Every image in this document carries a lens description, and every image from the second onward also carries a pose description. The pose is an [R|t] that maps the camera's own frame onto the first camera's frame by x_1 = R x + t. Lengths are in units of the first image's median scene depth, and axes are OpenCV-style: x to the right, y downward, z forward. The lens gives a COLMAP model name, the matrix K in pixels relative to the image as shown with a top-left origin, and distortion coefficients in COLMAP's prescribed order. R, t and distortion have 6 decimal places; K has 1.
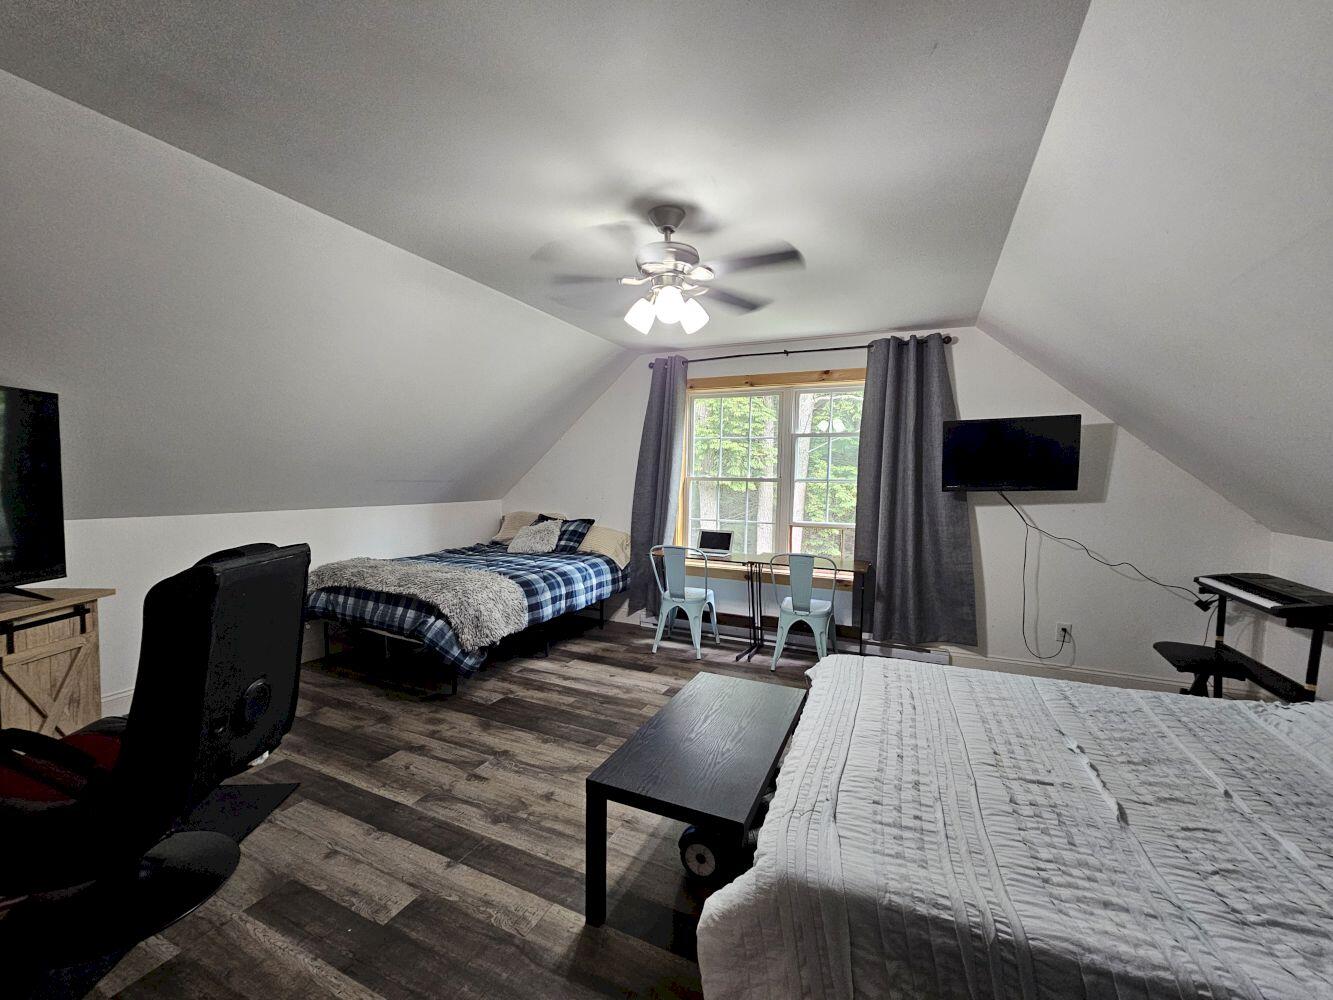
lens RADIAL K [[536.9, 0, 666.0], [0, 536.9, 500.1], [0, 0, 1]] dist [-0.005801, -0.000169]
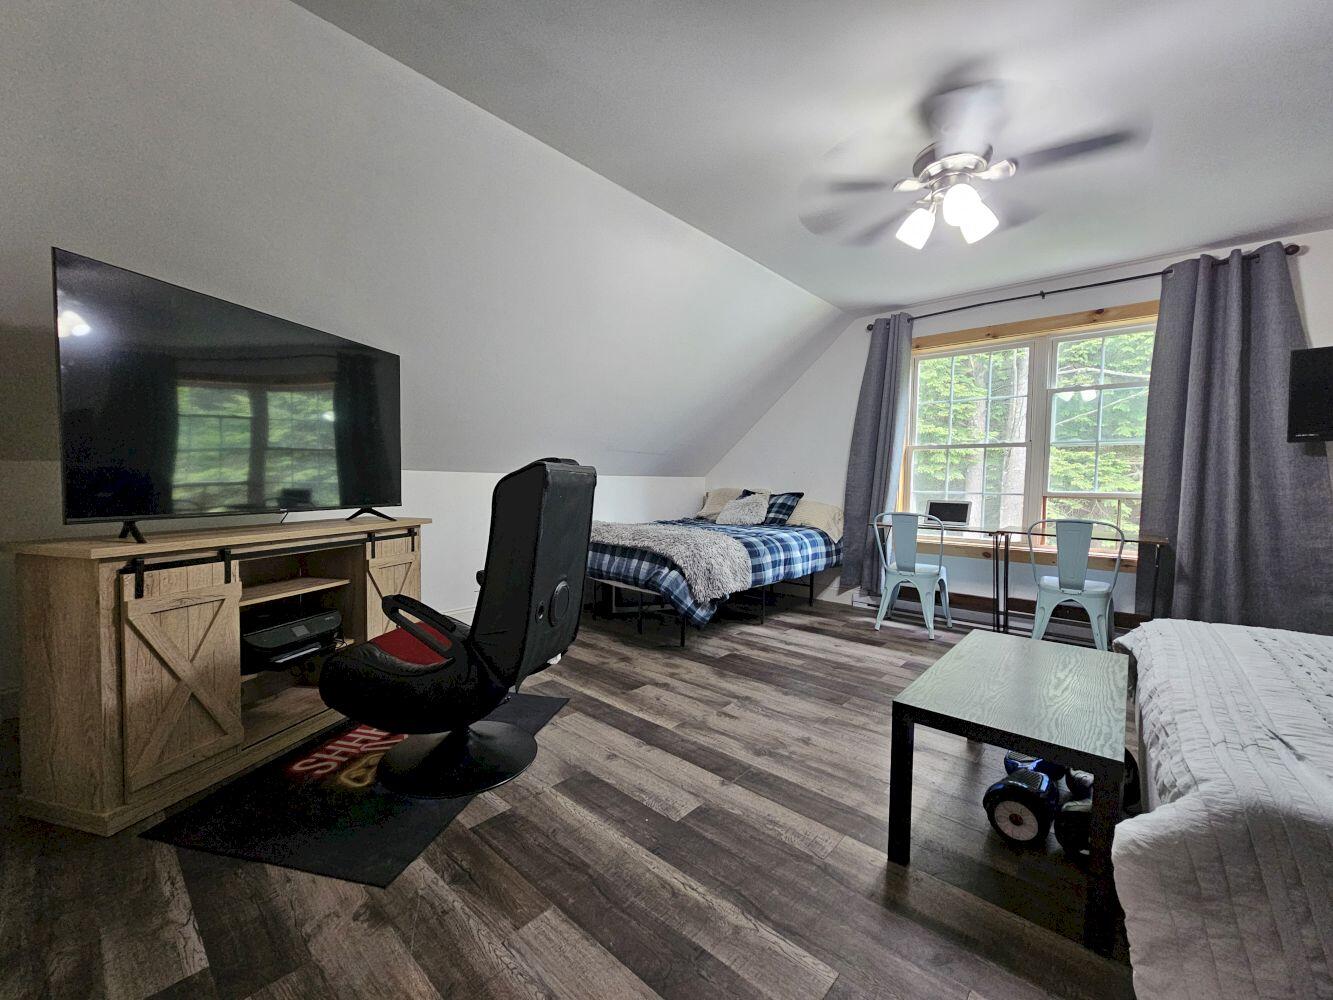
lens RADIAL K [[536.9, 0, 669.0], [0, 536.9, 500.0], [0, 0, 1]] dist [-0.005801, -0.000169]
pose [[0.955179, 0.009493, -0.295875, -0.117281], [-0.012724, 0.999879, -0.008997, 0.090513], [0.295754, 0.012358, 0.955184, 0.003564]]
